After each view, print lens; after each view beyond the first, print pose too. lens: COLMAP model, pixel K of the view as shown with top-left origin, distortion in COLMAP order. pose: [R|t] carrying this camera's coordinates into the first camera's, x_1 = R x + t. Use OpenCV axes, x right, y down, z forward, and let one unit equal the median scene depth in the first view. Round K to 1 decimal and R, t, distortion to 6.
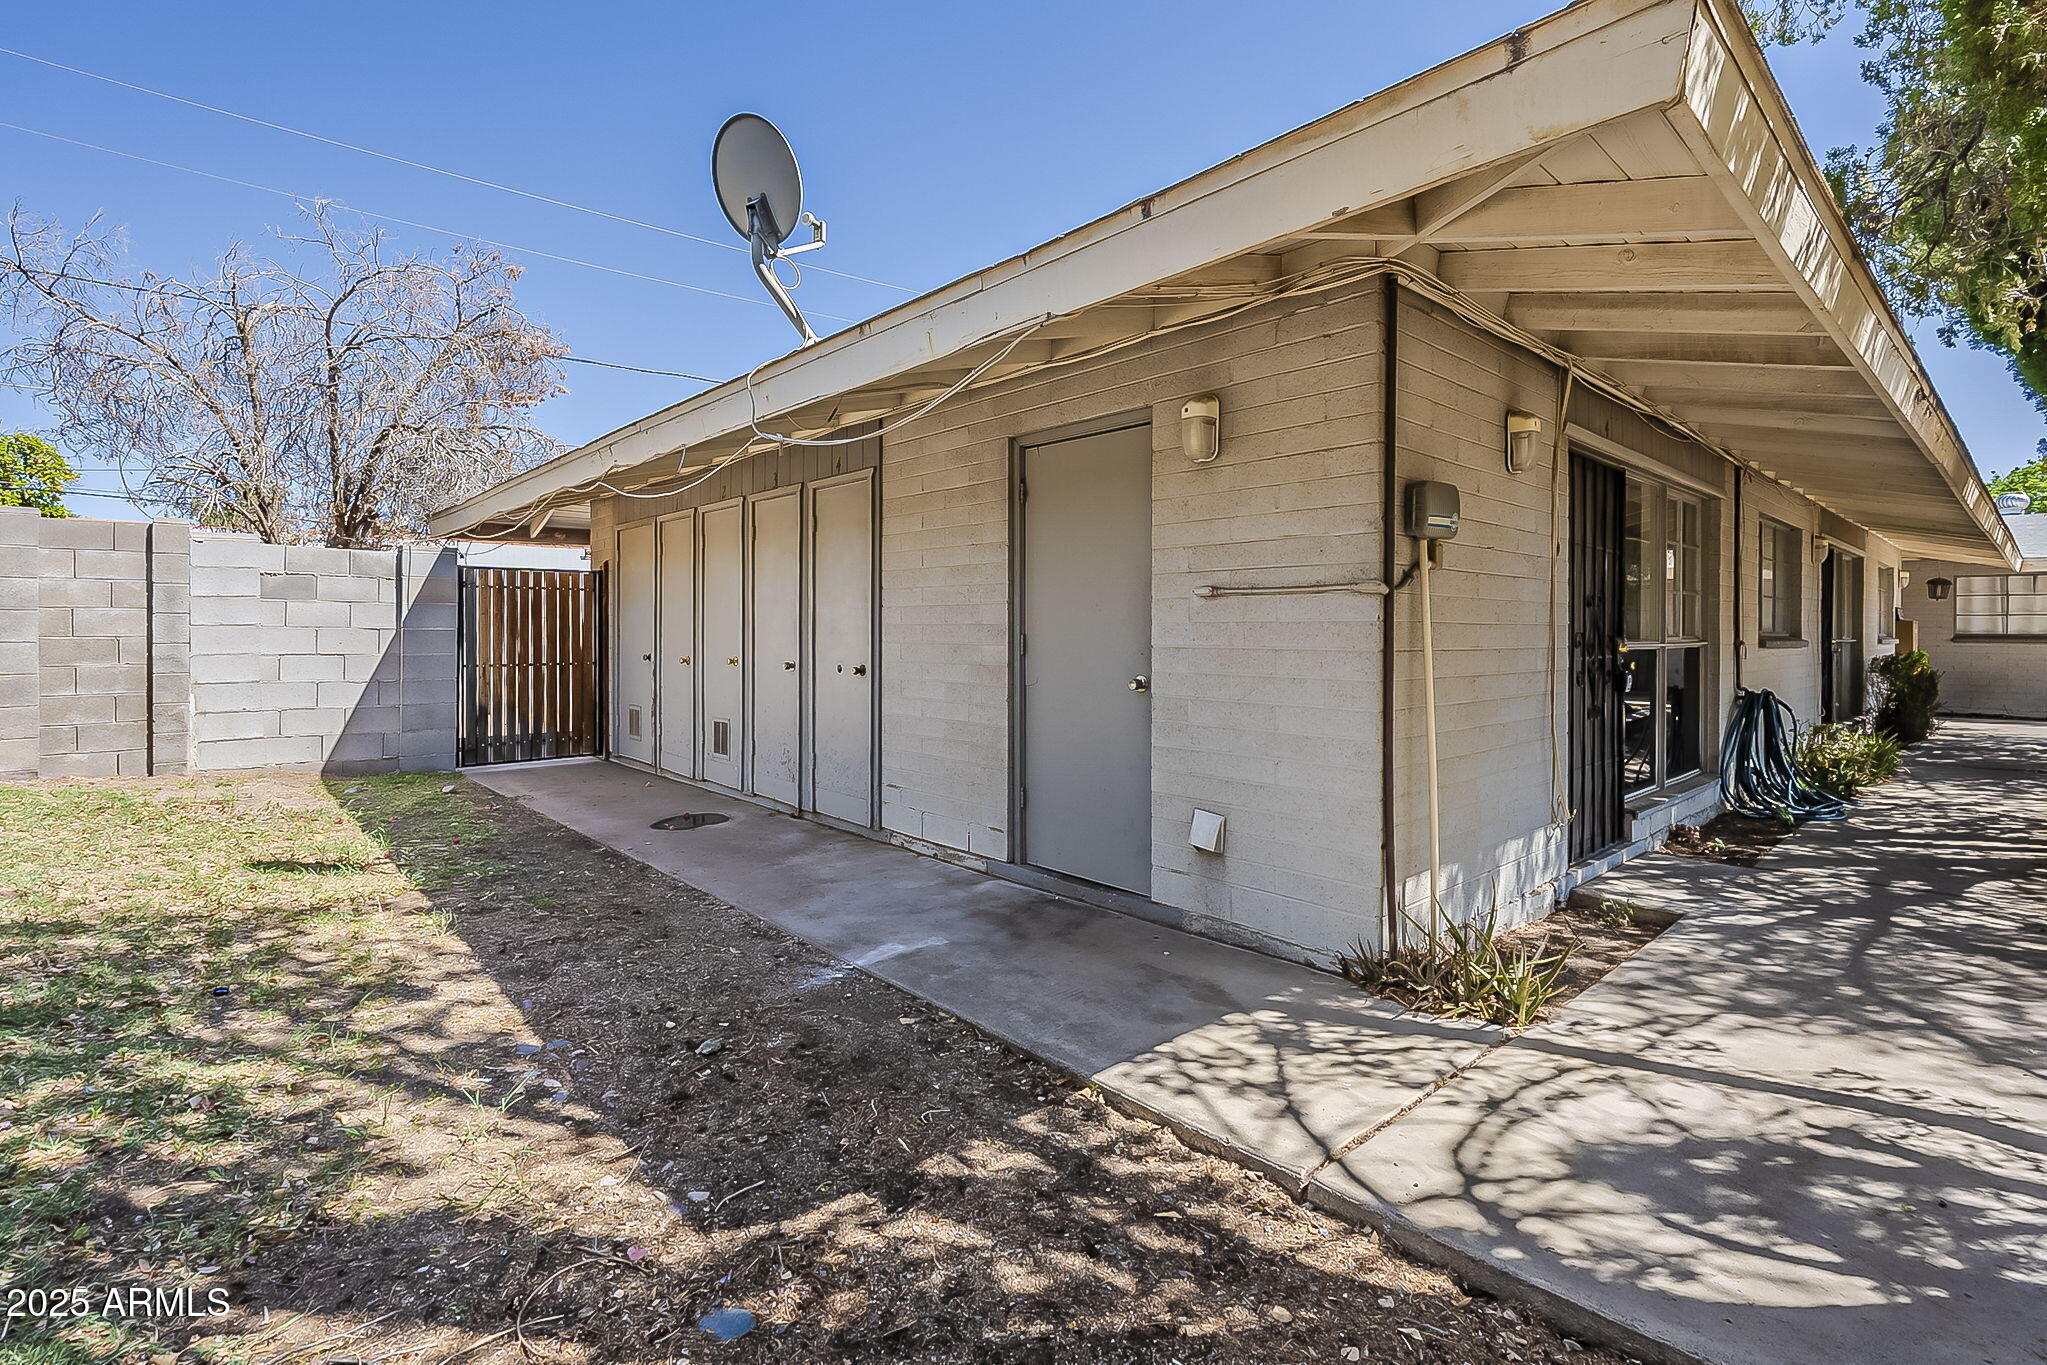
lens RADIAL K [[948.6, 0, 1023.0], [0, 948.6, 626.2], [0, 0, 1]] dist [-0.000441, -0.001413]
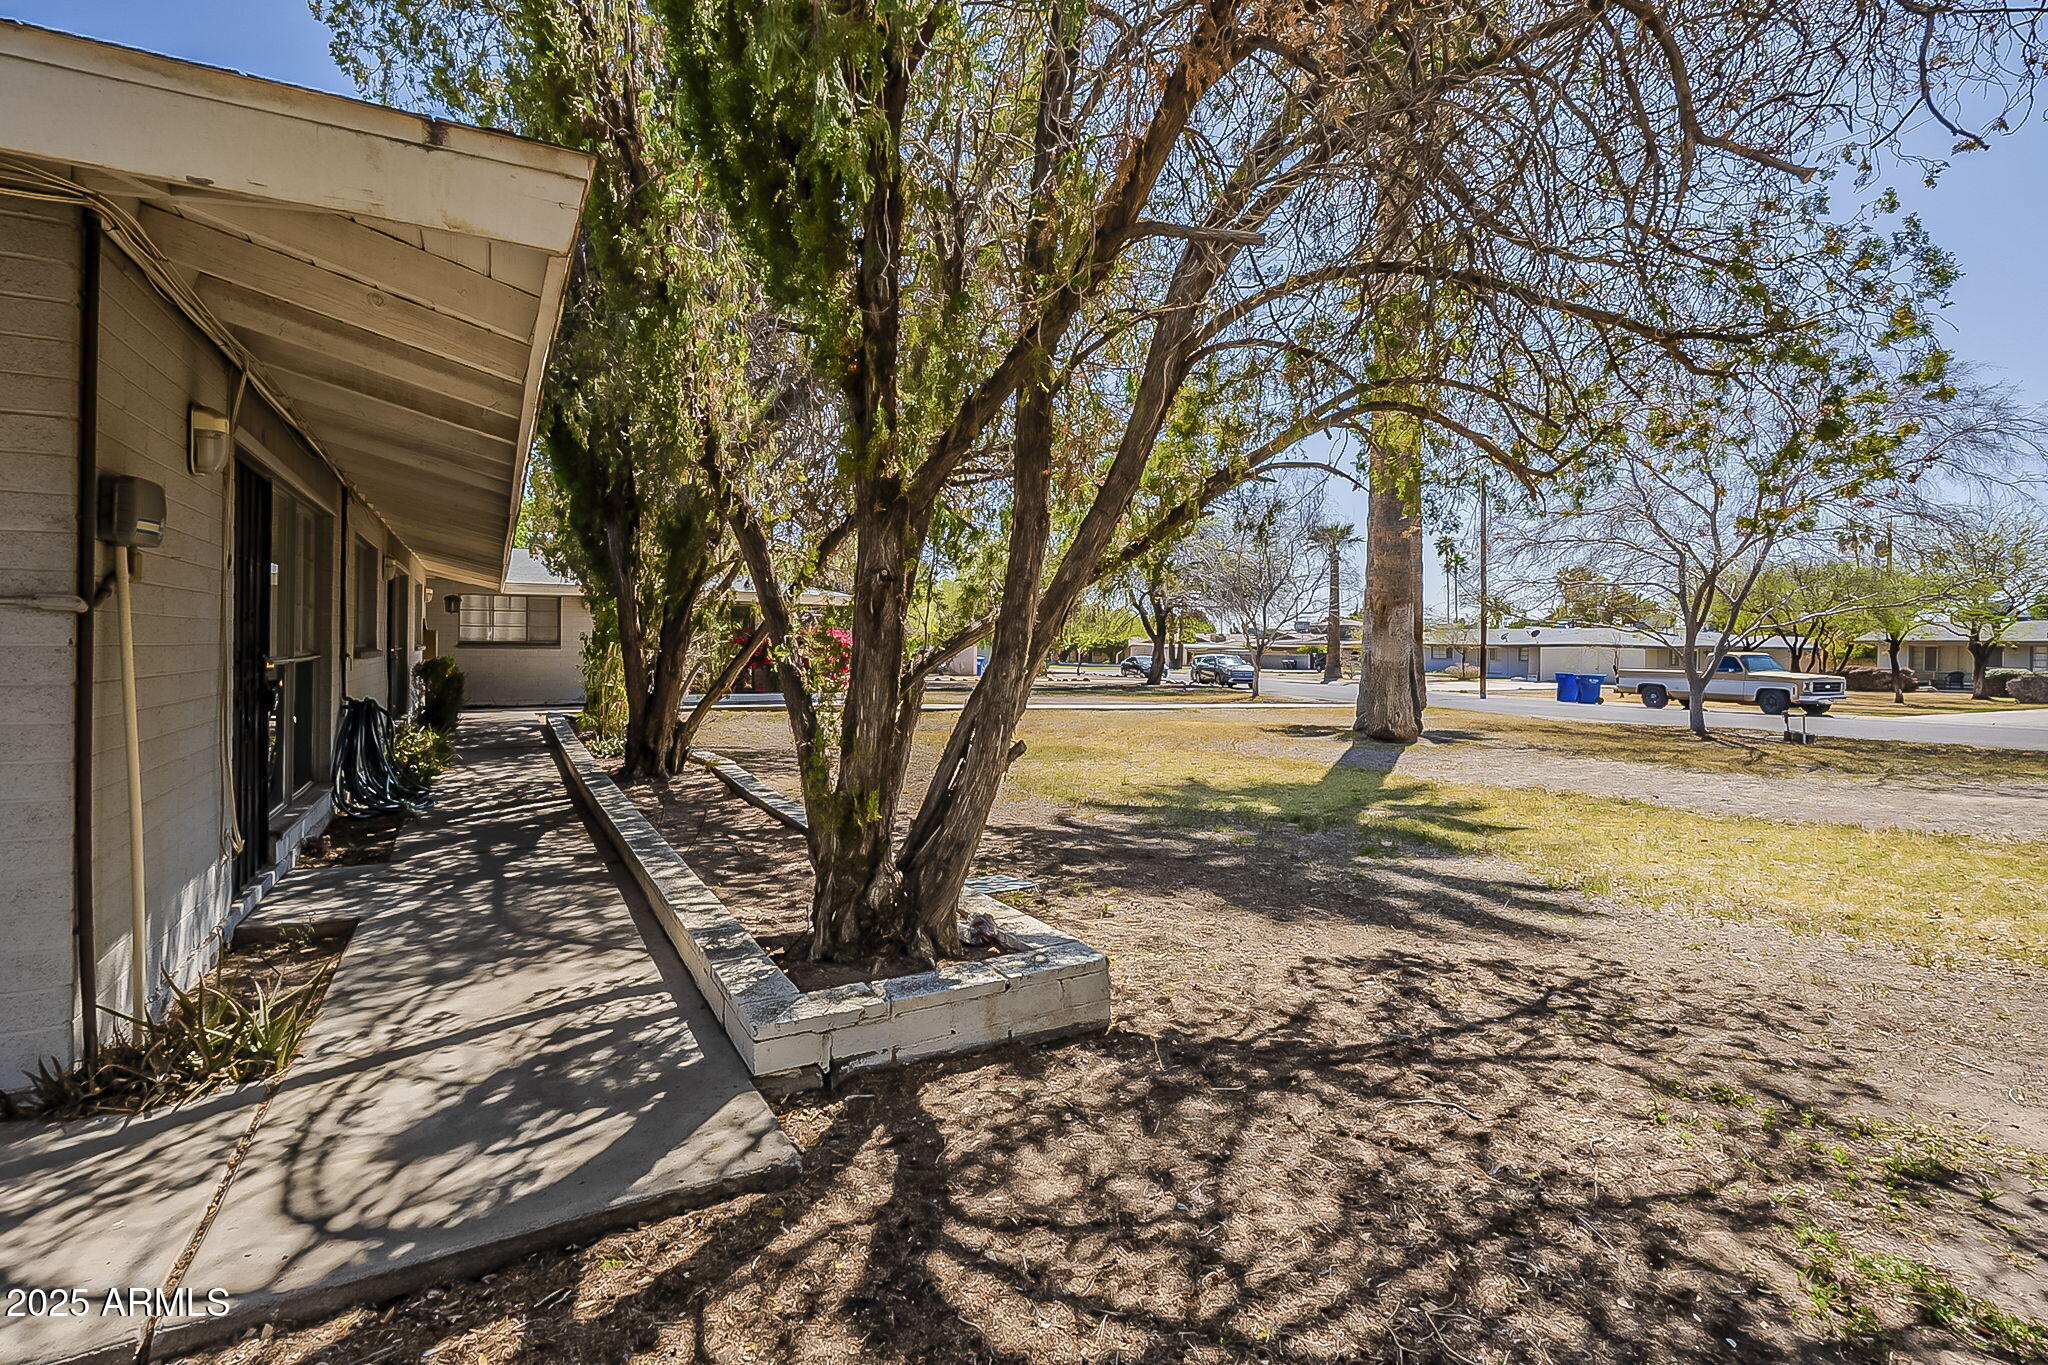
lens RADIAL K [[965.7, 0, 1023.5], [0, 965.7, 647.6], [0, 0, 1]] dist [0.000330, 0.000731]
pose [[0.225688, -0.007241, 0.974173, -0.251901], [-0.013527, 0.999853, 0.010566, -0.026118], [-0.974106, -0.015563, 0.225557, 0.051303]]
